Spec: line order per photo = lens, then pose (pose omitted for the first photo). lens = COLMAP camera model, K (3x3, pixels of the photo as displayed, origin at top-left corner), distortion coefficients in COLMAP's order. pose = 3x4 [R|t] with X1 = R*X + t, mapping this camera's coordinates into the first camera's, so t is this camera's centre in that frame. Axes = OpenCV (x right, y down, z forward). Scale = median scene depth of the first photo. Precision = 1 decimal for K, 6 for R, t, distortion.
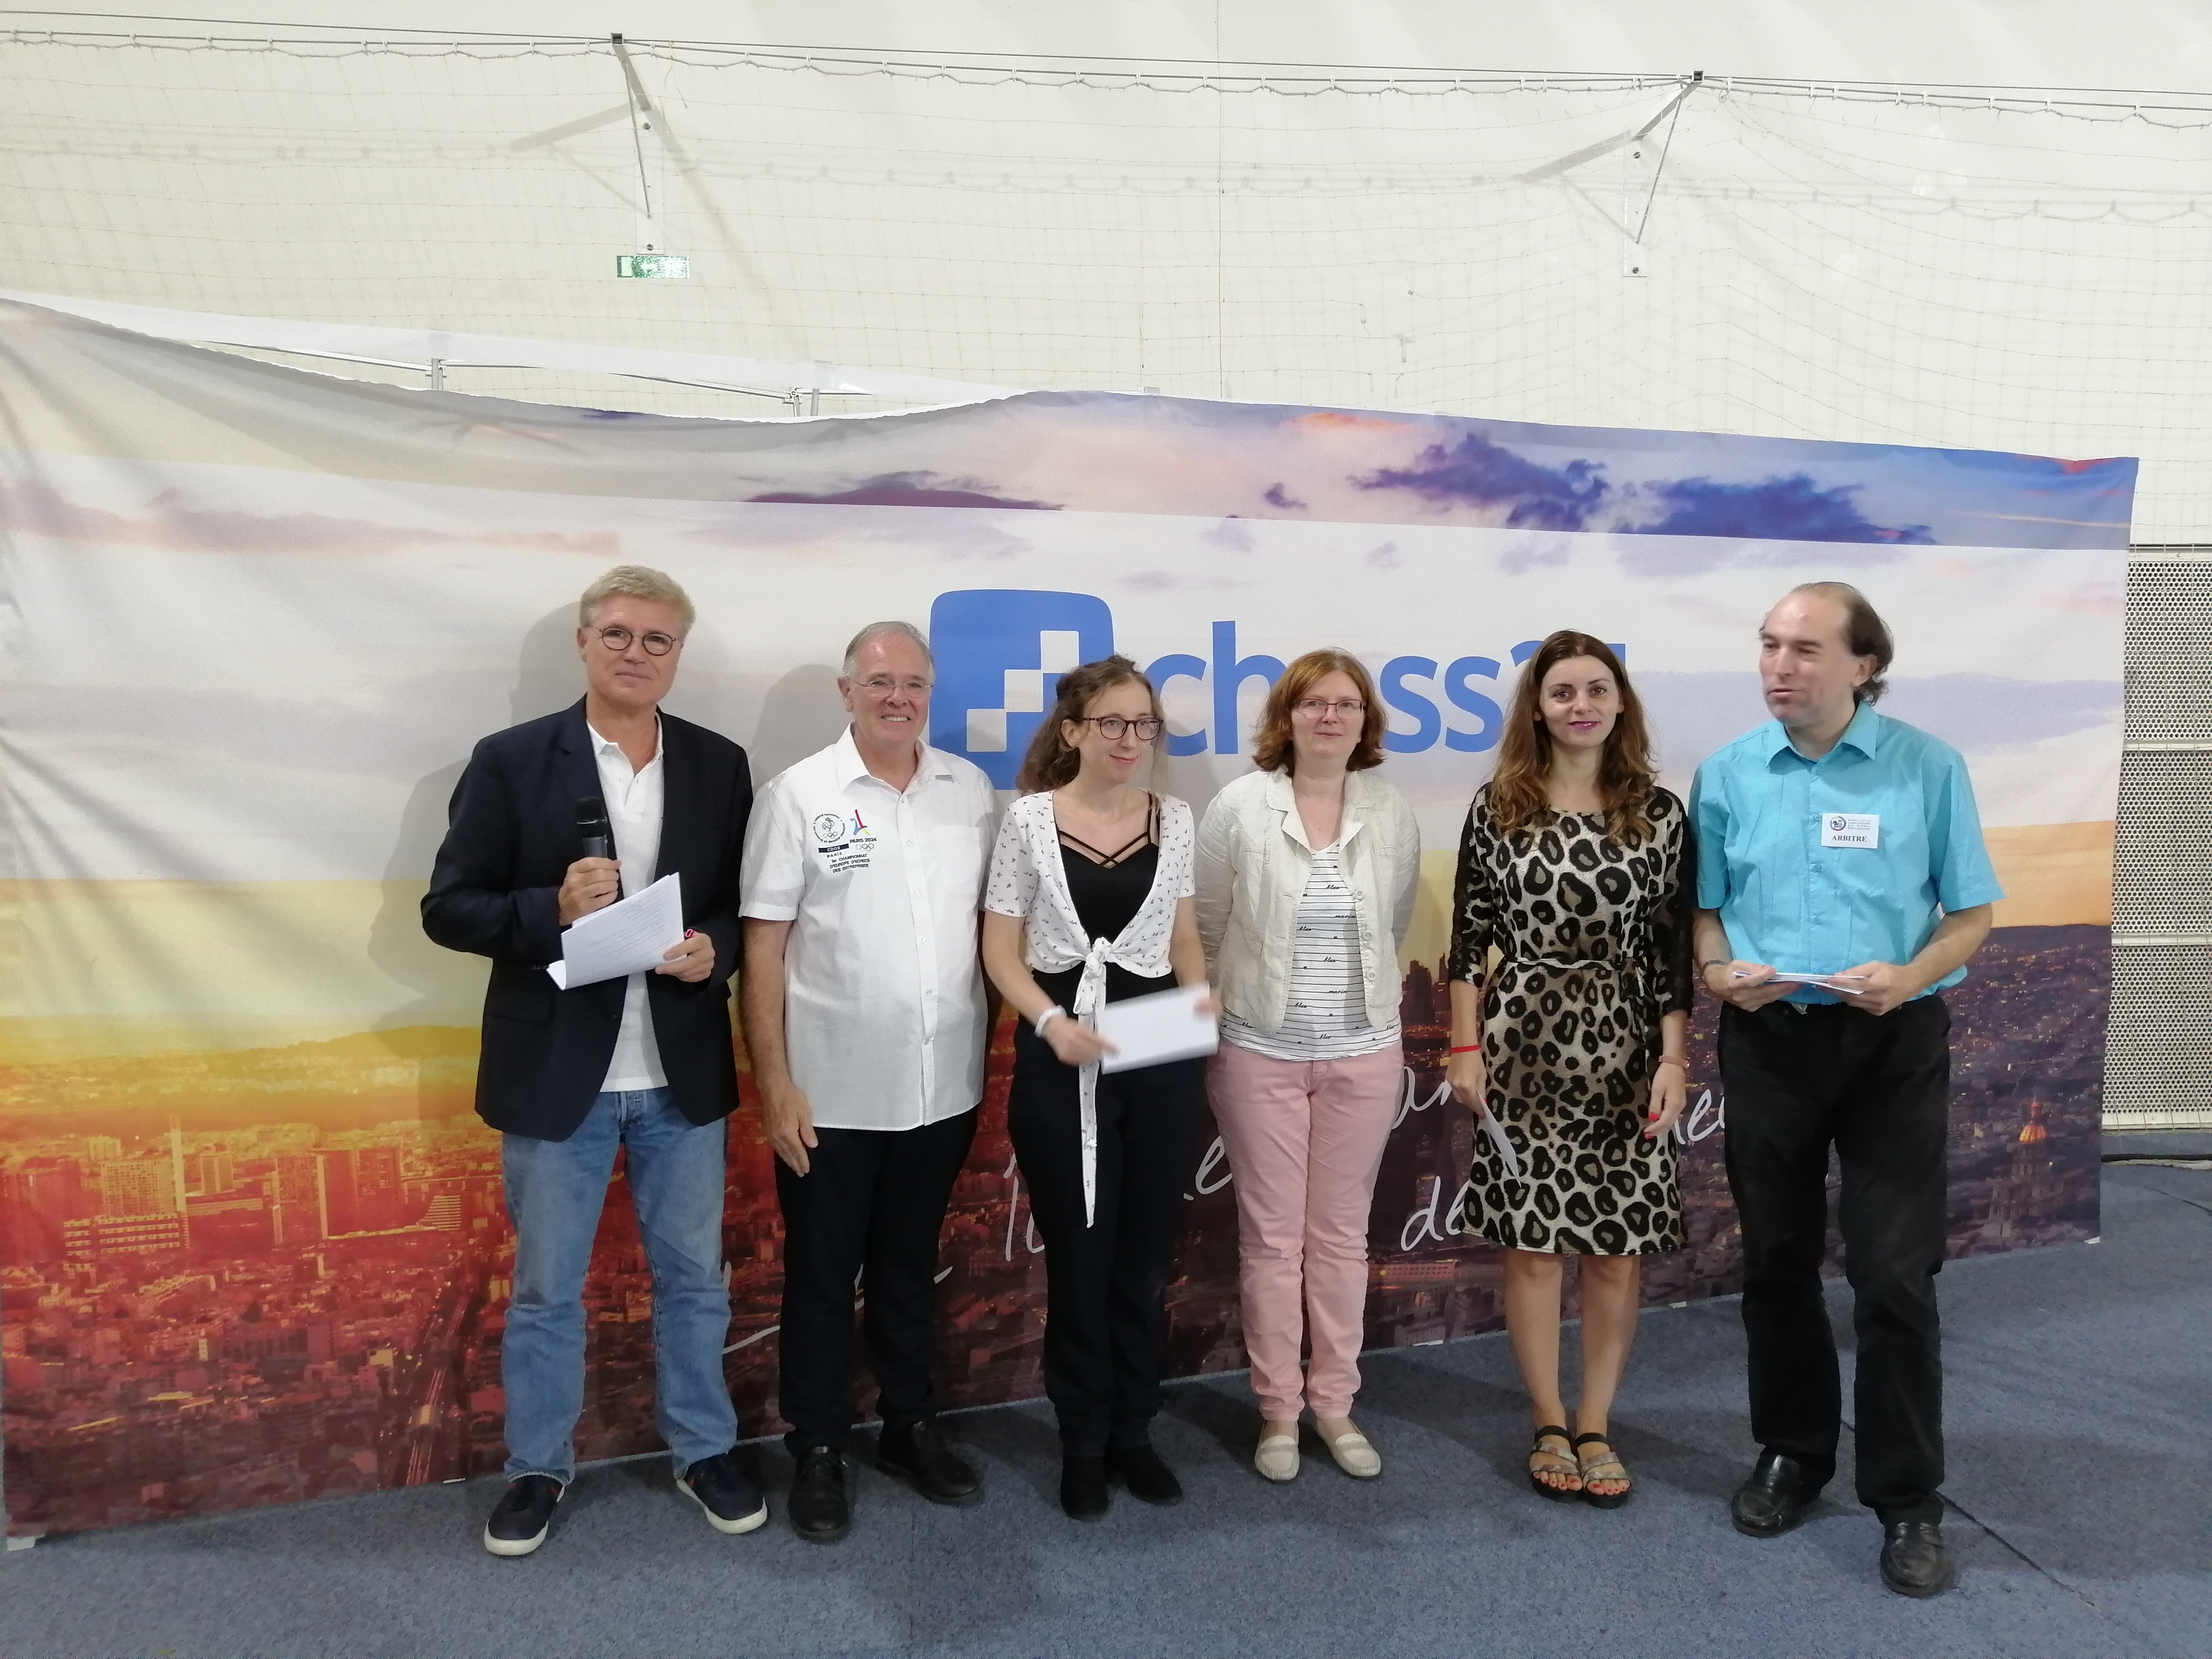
lens RADIAL K [[1741.3, 0, 1095.8], [0, 1741.3, 822.2], [0, 0, 1]] dist [0.020181, -0.000940]
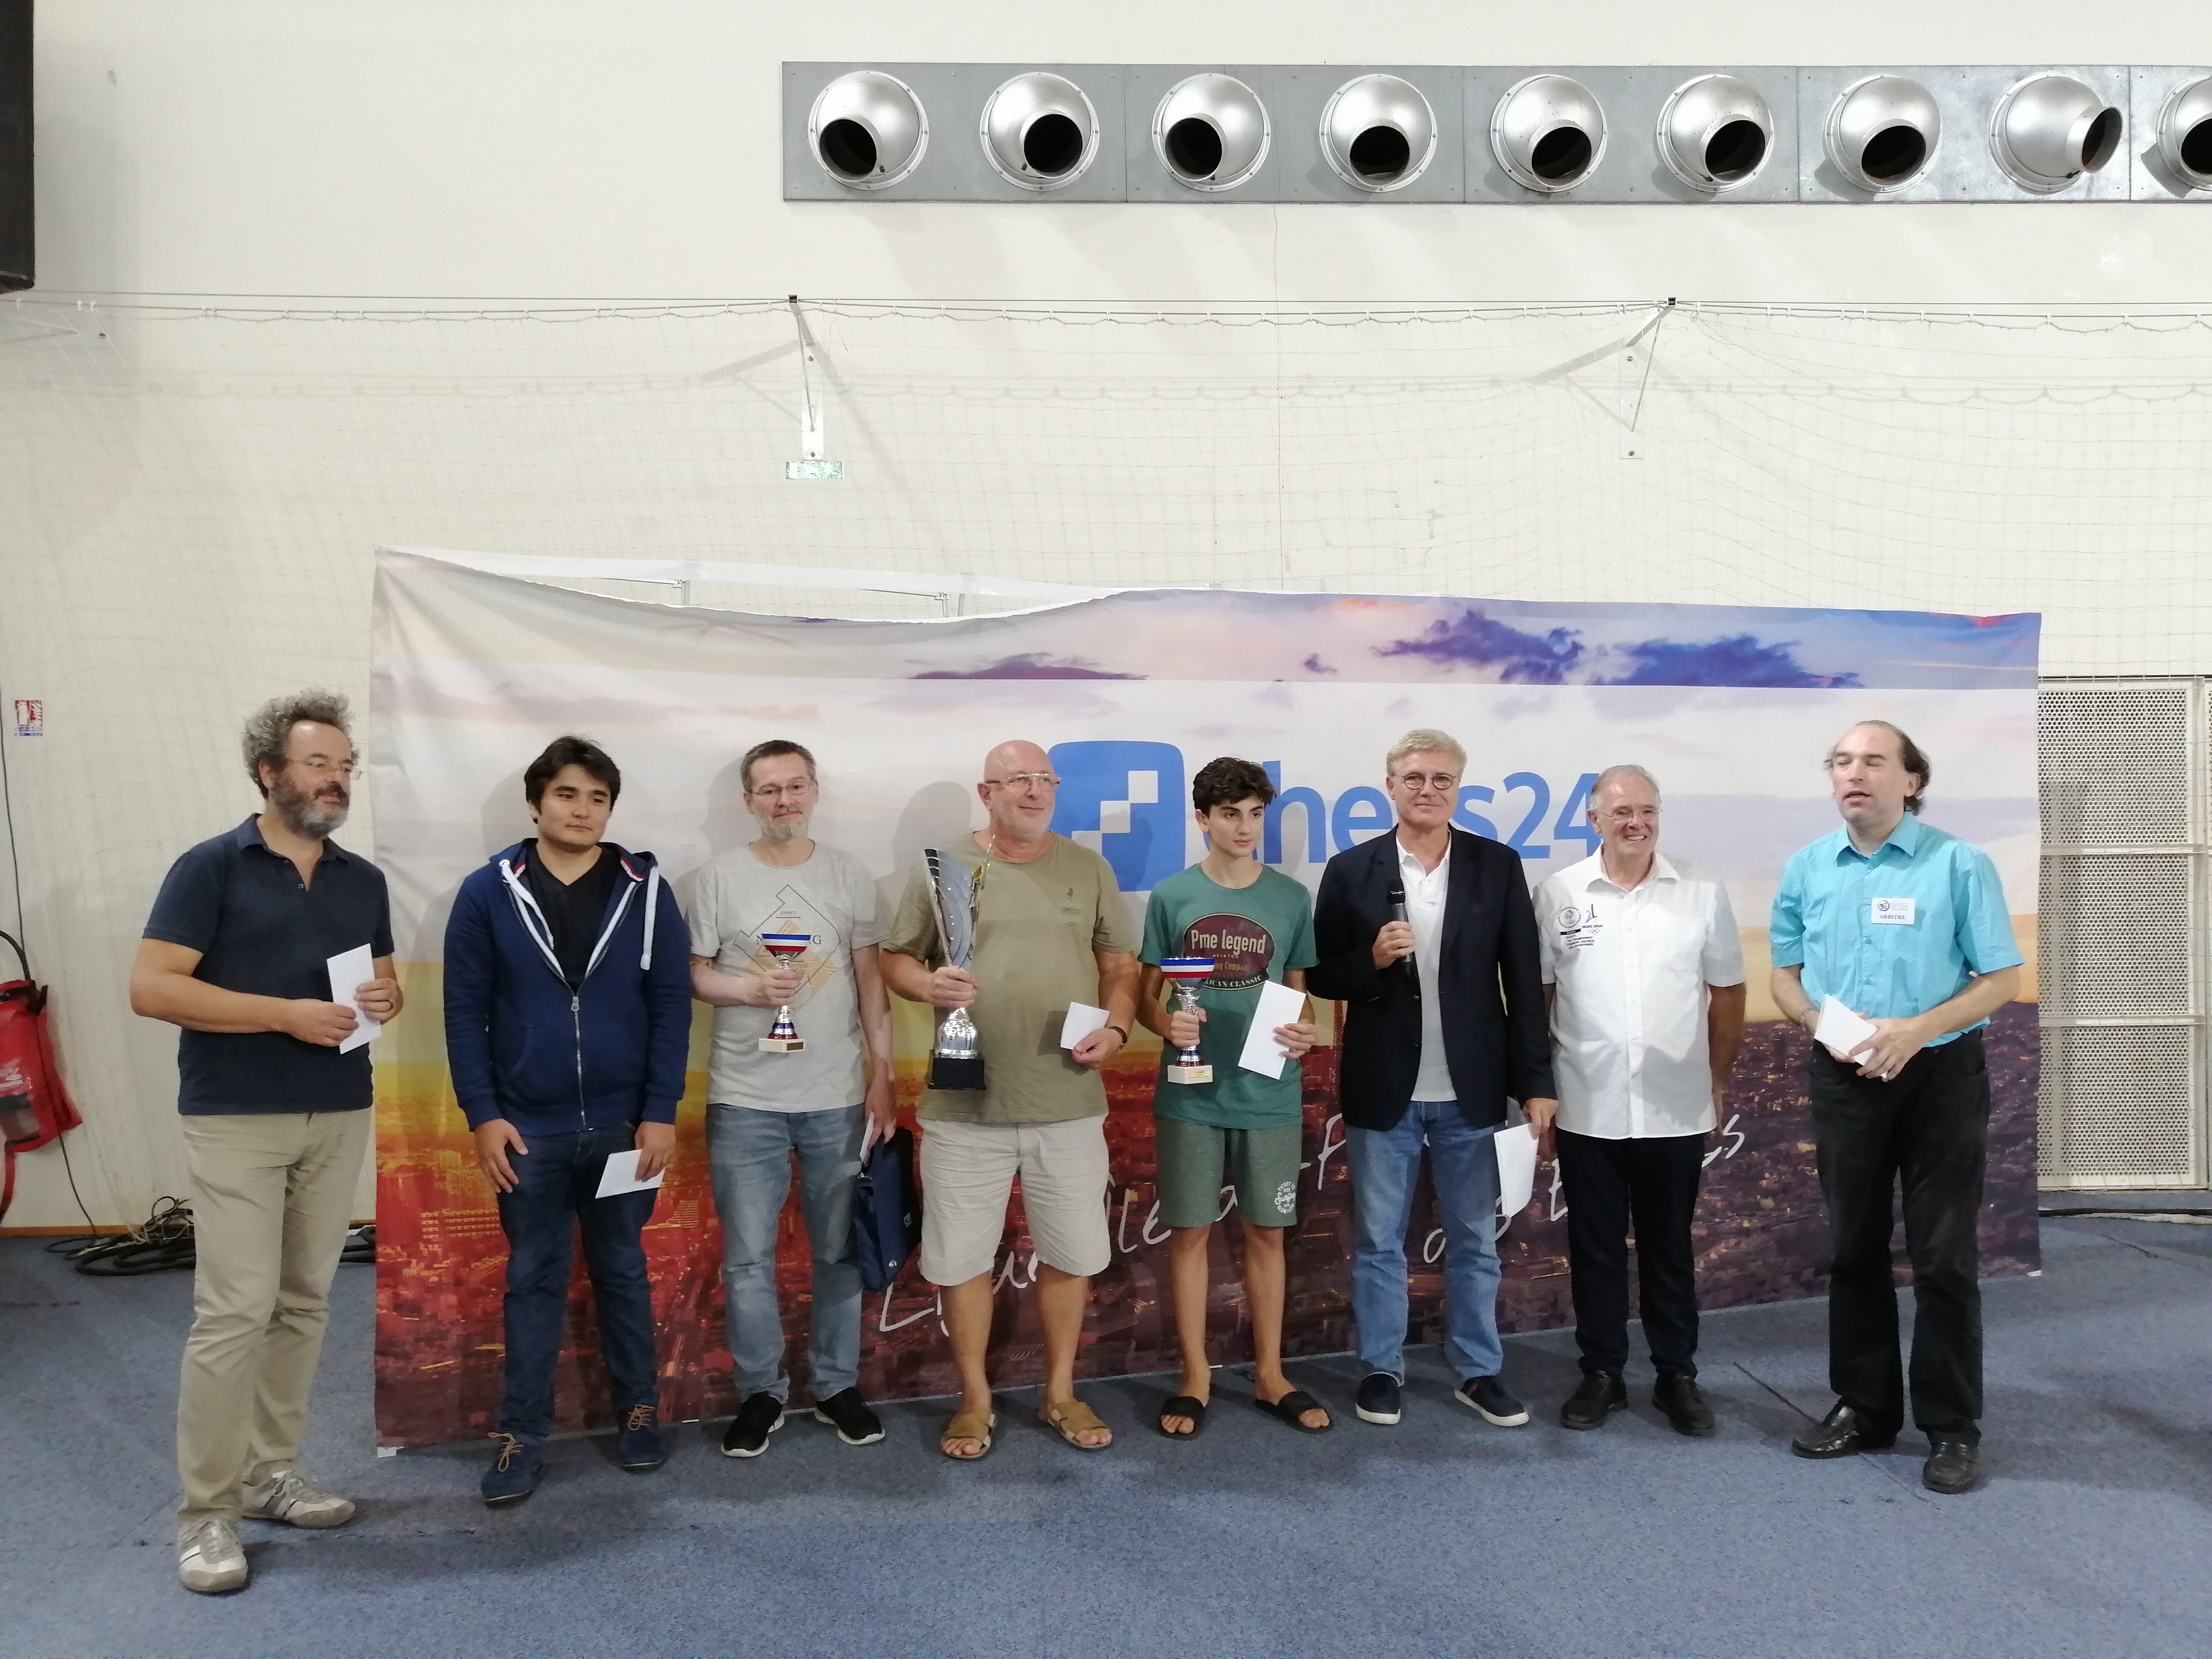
lens RADIAL K [[1741.3, 0, 1095.8], [0, 1741.3, 822.2], [0, 0, 1]] dist [0.020181, -0.000940]
pose [[0.998488, -0.008887, -0.054251, 0.010588], [0.005533, 0.998082, -0.061664, 0.007934], [0.054694, 0.061270, 0.996622, -0.266197]]
